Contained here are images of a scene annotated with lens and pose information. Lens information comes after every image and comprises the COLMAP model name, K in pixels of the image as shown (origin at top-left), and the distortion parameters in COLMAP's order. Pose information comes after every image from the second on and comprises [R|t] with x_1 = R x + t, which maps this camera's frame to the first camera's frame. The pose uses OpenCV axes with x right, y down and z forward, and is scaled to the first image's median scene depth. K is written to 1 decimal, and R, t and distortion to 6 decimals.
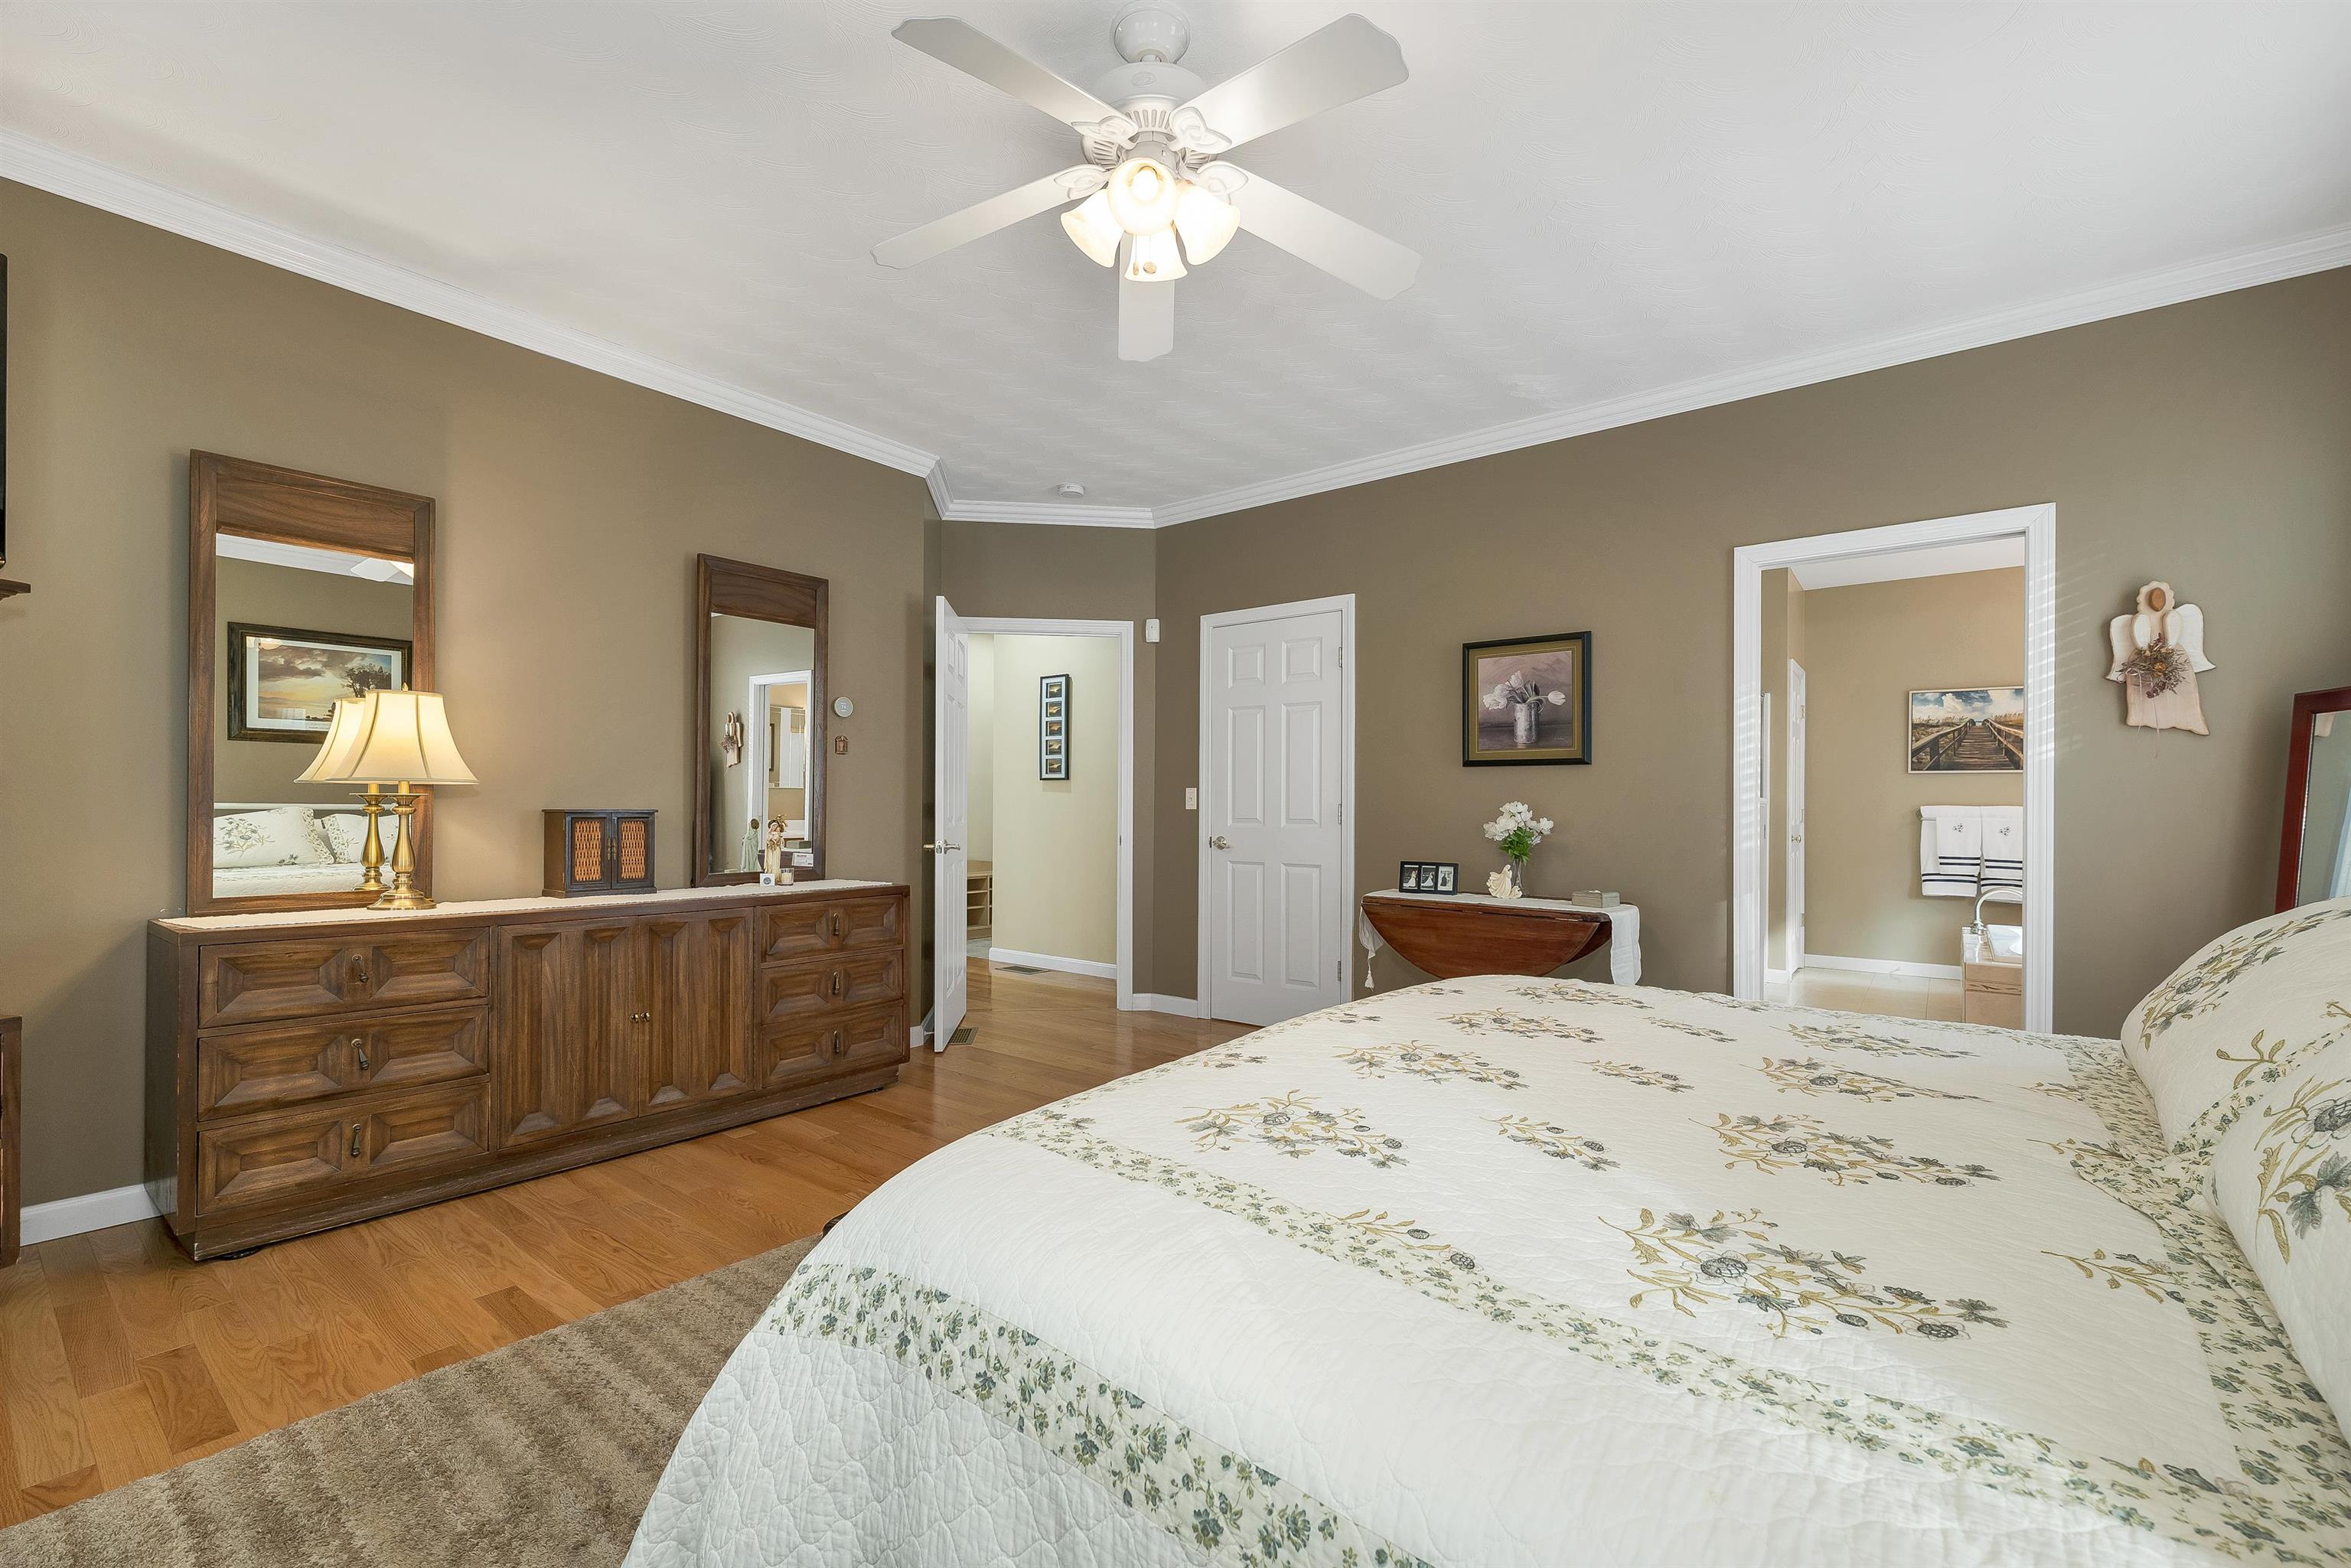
lens RADIAL K [[984.3, 0, 1177.2], [0, 984.3, 798.1], [0, 0, 1]] dist [-0.001168, 0.000334]
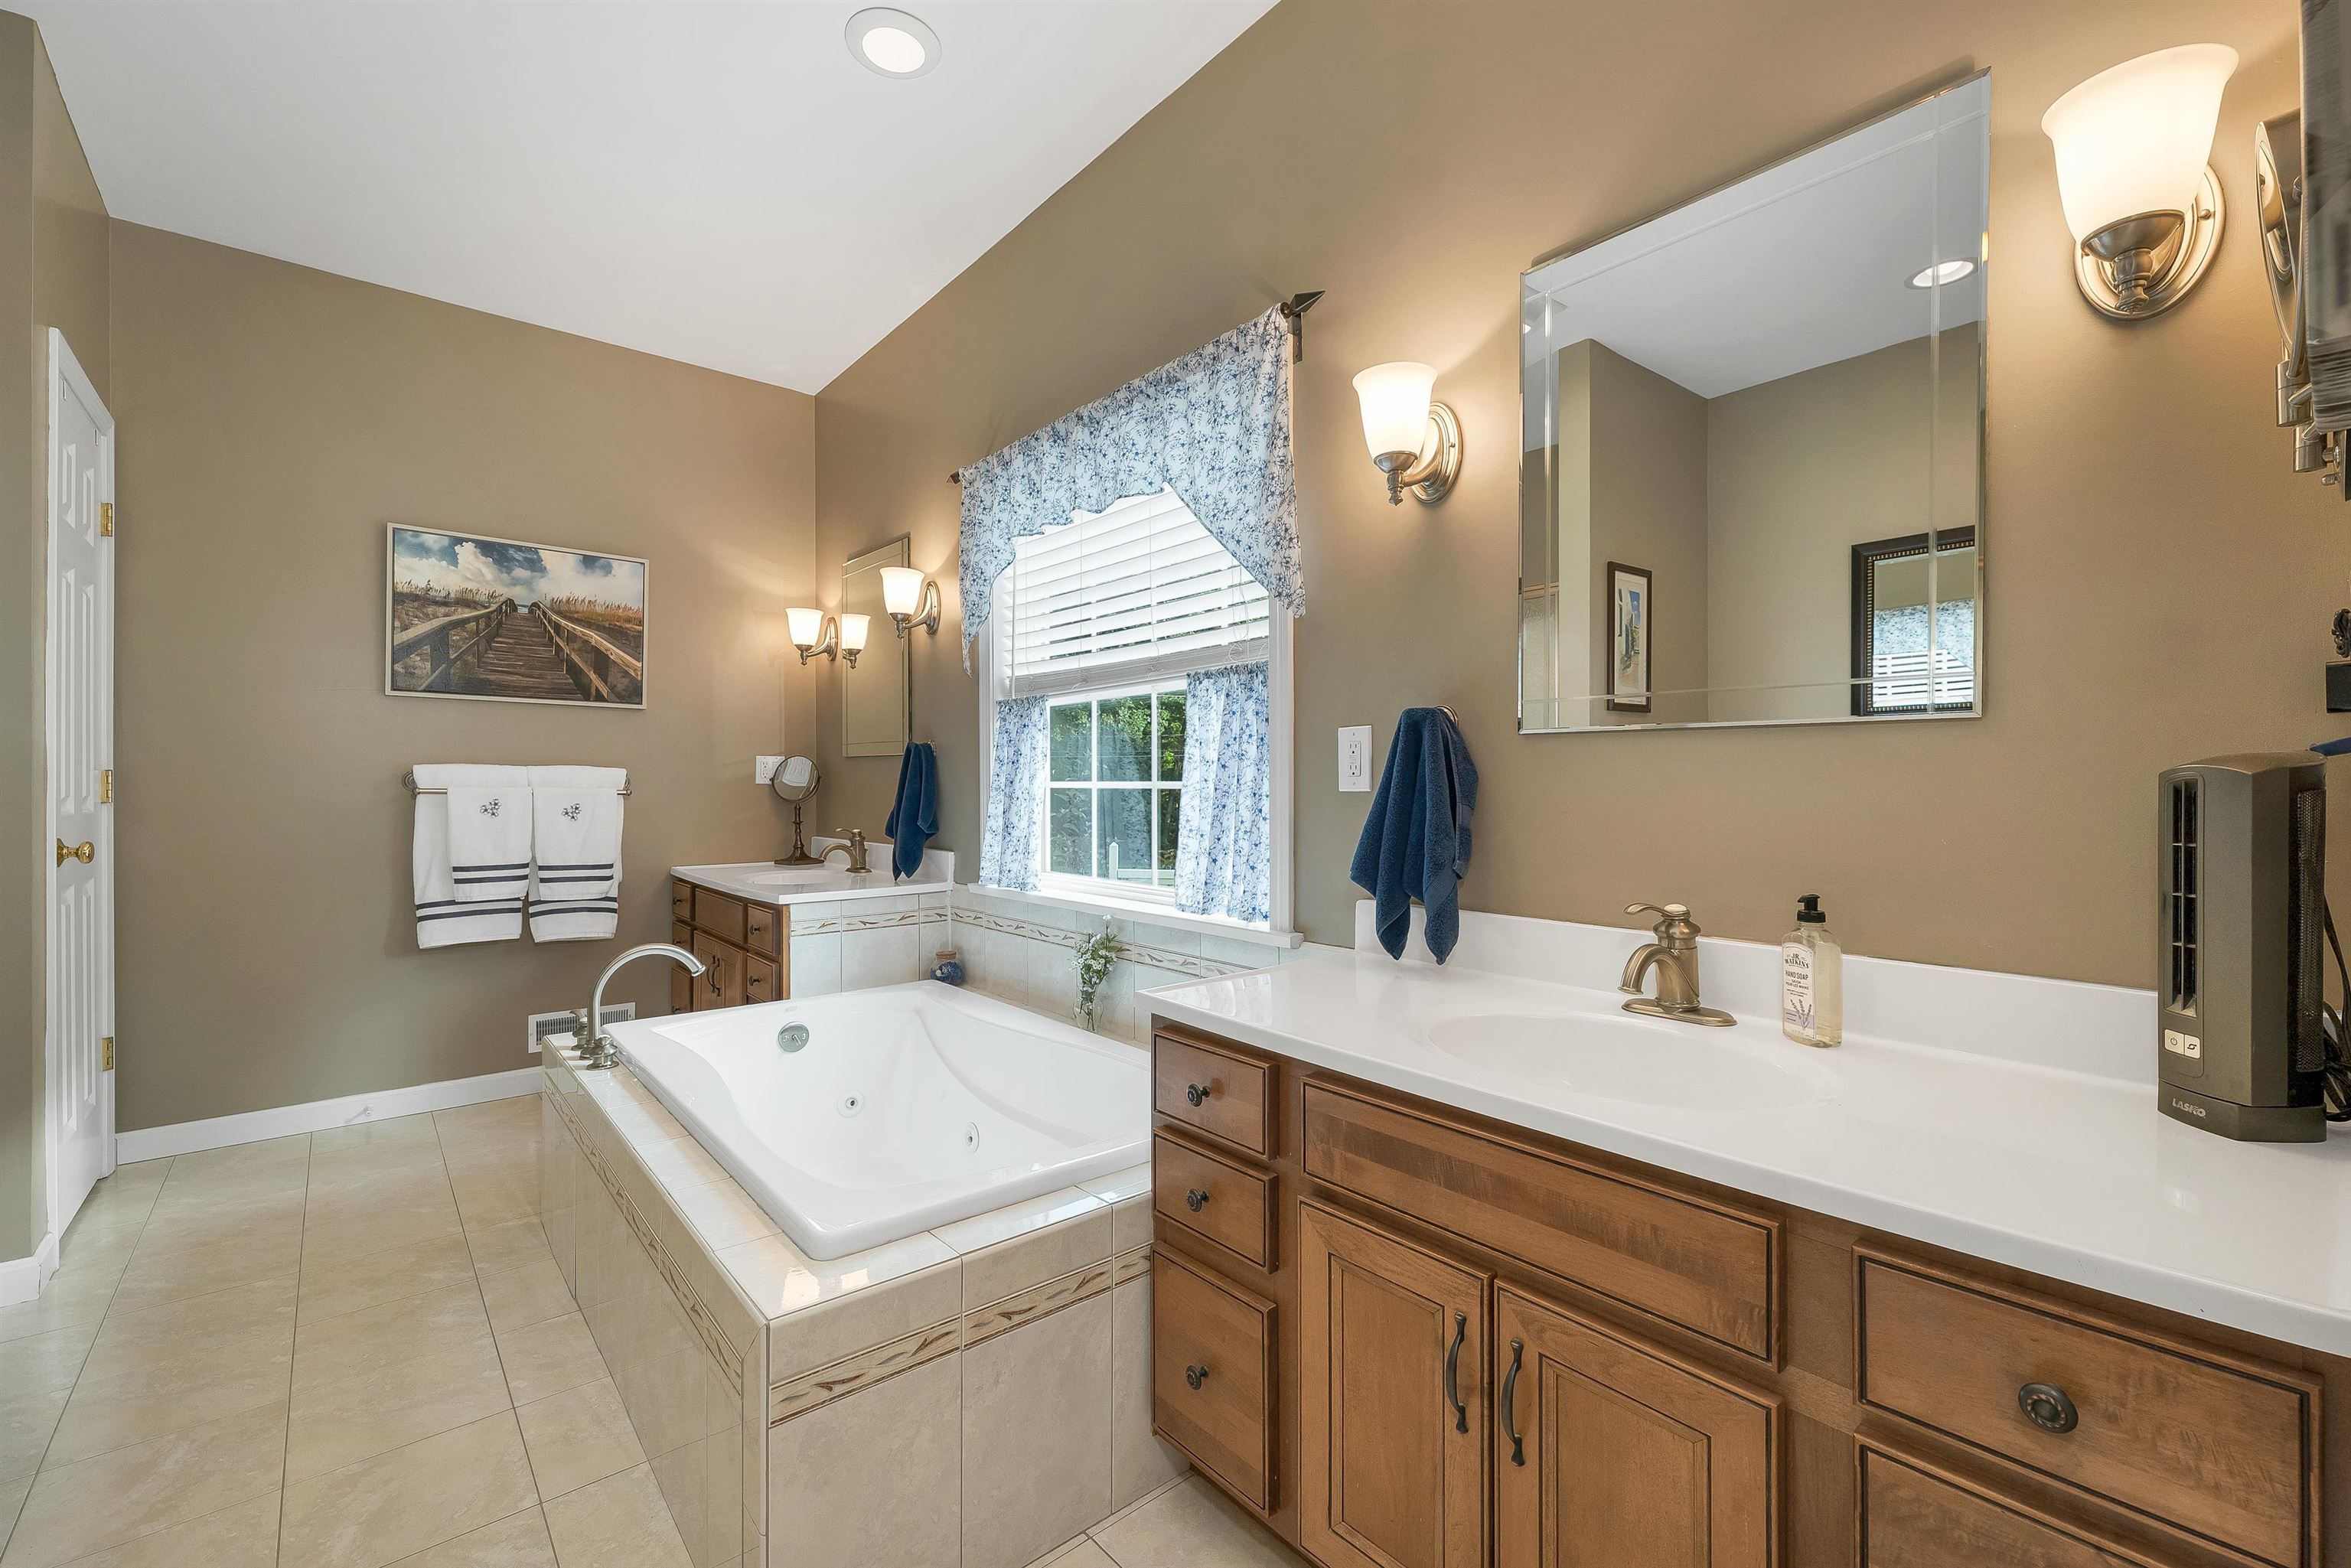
lens RADIAL K [[984.3, 0, 1179.6], [0, 984.3, 787.6], [0, 0, 1]] dist [-0.001168, 0.000334]
pose [[0.208887, -0.005628, 0.977924, 0.368202], [-0.001504, 0.999980, 0.006076, 0.016119], [-0.977939, -0.002740, 0.208874, 0.539779]]
